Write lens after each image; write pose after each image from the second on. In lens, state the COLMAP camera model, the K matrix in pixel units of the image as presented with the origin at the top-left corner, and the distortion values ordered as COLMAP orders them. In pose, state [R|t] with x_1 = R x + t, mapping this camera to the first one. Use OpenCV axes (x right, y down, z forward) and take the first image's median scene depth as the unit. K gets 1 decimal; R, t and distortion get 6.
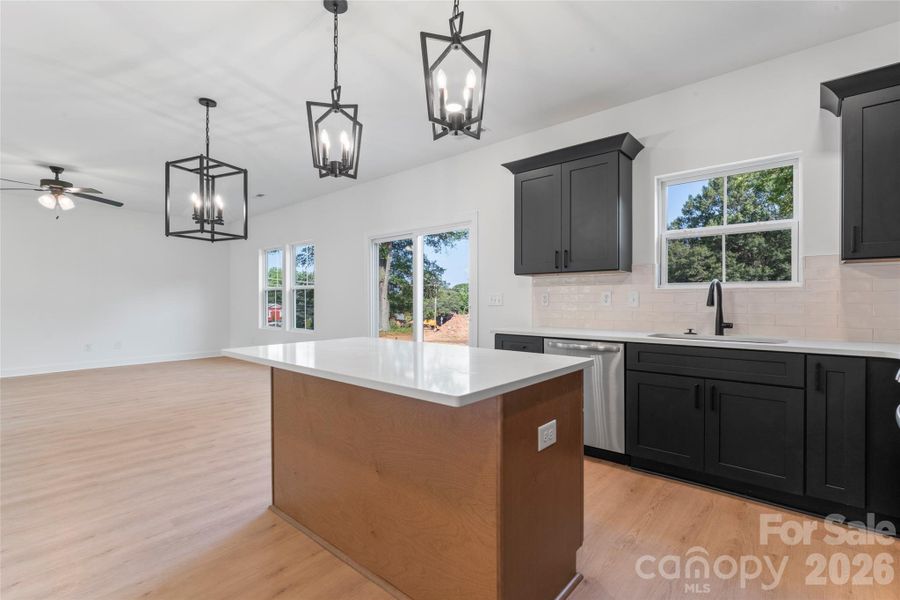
lens RADIAL K [[415.0, 0, 449.2], [0, 415.0, 302.2], [0, 0, 1]] dist [0.000162, -0.000126]
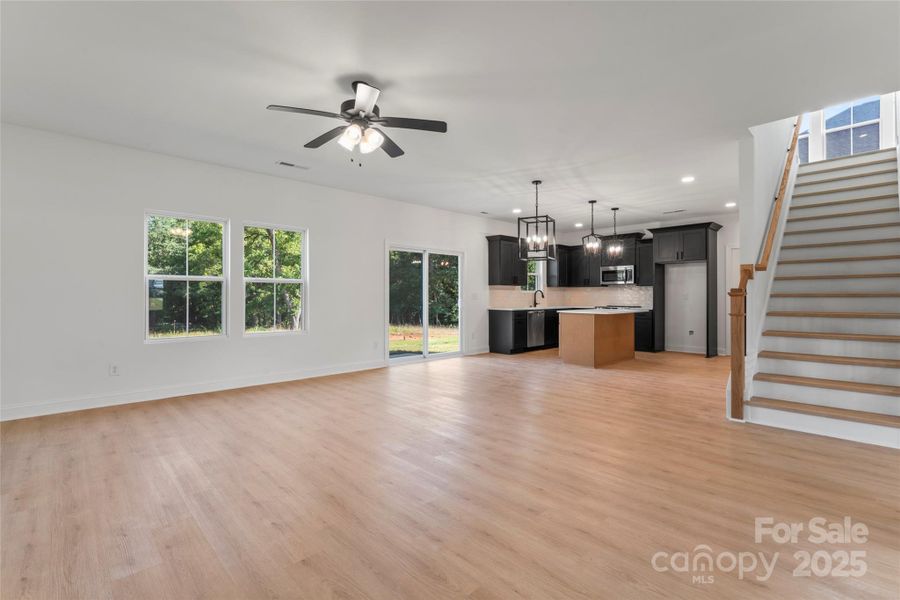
lens RADIAL K [[410.2, 0, 447.0], [0, 410.2, 292.2], [0, 0, 1]] dist [-0.000531, -0.000150]
pose [[0.093240, 0.010977, 0.995583, -2.723613], [0.011477, 0.999861, -0.012099, -0.005247], [-0.995578, 0.012555, 0.093101, 1.427561]]
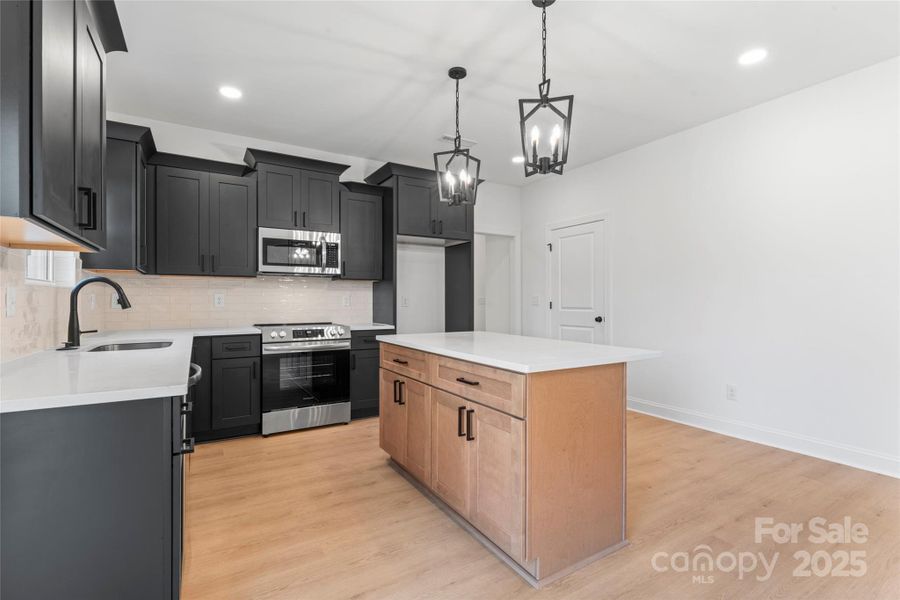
lens RADIAL K [[415.0, 0, 449.2], [0, 415.0, 302.2], [0, 0, 1]] dist [0.000162, -0.000126]
pose [[-0.954160, -0.000953, 0.299296, -0.278018], [0.004040, 0.999863, 0.016062, -0.015263], [-0.299270, 0.016535, -0.954025, 1.578621]]
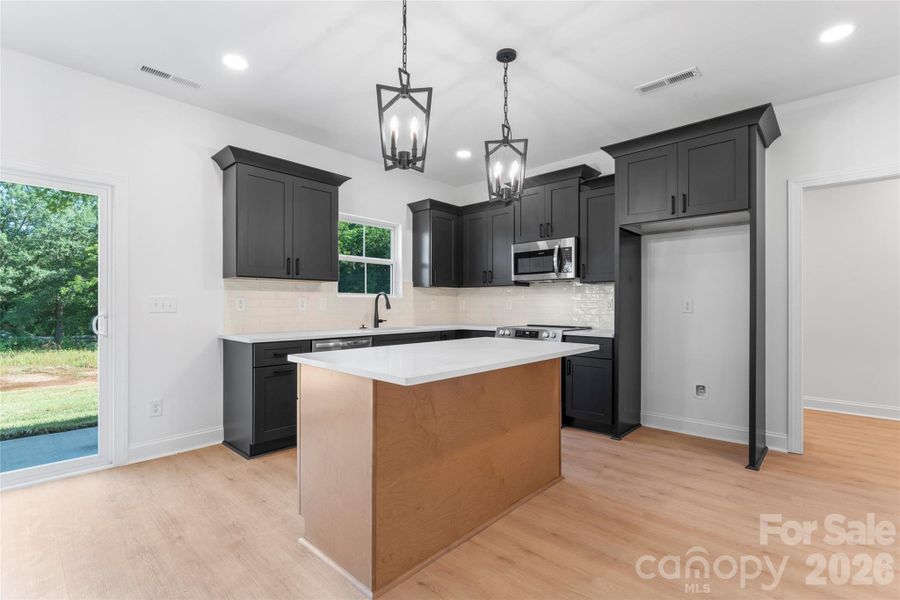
lens RADIAL K [[415.0, 0, 449.2], [0, 415.0, 302.2], [0, 0, 1]] dist [0.000162, -0.000126]
pose [[0.030221, 0.008371, 0.999508, -0.929994], [0.010212, 0.999910, -0.008683, 0.000606], [-0.999491, 0.010470, 0.030133, 0.694657]]
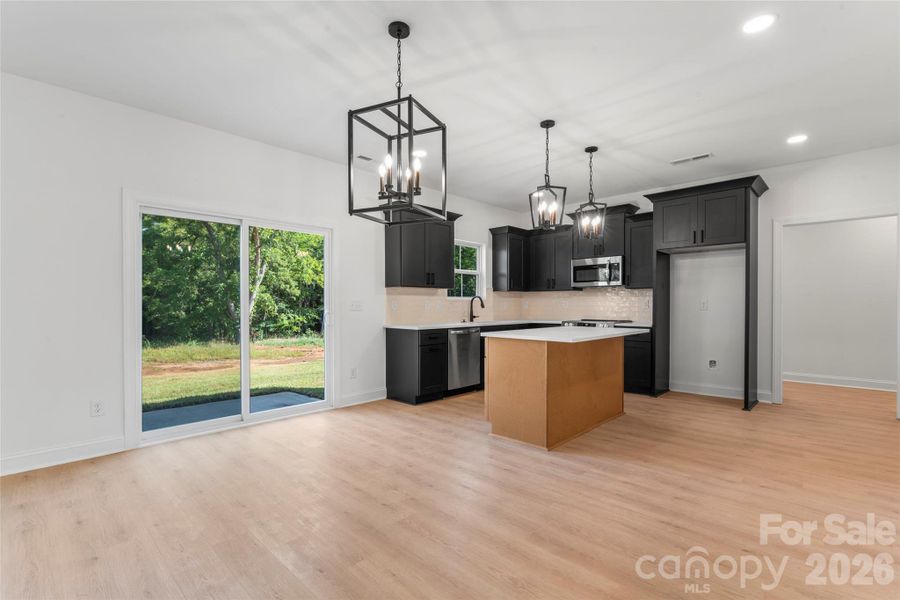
lens RADIAL K [[418.1, 0, 449.2], [0, 418.1, 308.2], [0, 0, 1]] dist [0.000492, 0.000153]
pose [[0.048769, -0.005945, 0.998792, -1.536296], [0.013143, 0.999900, 0.005310, -0.002351], [-0.998724, 0.012869, 0.048842, 1.035415]]
